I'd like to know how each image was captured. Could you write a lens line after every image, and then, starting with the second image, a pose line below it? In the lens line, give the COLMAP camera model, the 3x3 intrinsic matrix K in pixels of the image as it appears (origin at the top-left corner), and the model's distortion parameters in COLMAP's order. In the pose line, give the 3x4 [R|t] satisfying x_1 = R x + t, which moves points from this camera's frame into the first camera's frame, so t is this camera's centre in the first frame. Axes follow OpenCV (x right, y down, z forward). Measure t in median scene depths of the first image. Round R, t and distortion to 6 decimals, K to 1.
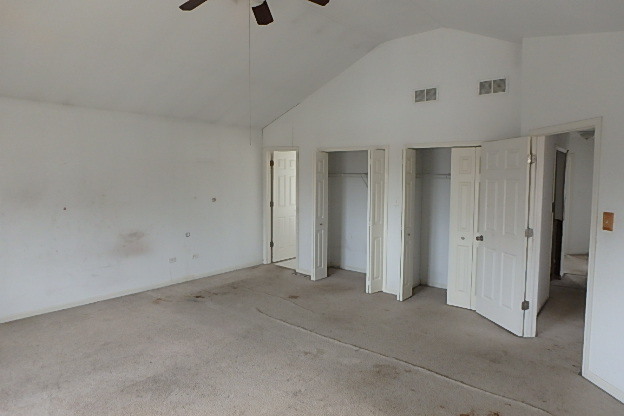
lens RADIAL K [[379.4, 0, 315.9], [0, 379.4, 194.7], [0, 0, 1]] dist [-0.040459, 0.001288]
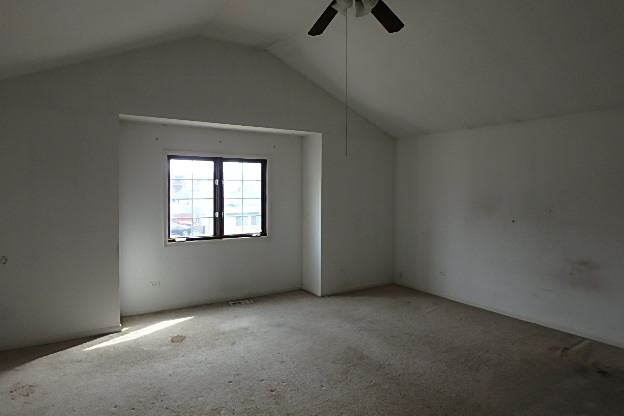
lens RADIAL K [[379.4, 0, 315.9], [0, 379.4, 194.7], [0, 0, 1]] dist [-0.040459, 0.001288]
pose [[-0.315004, -0.004423, -0.949080, 0.456924], [-0.050882, 0.998630, 0.012234, -0.020302], [0.947726, 0.052145, -0.314797, 0.720327]]
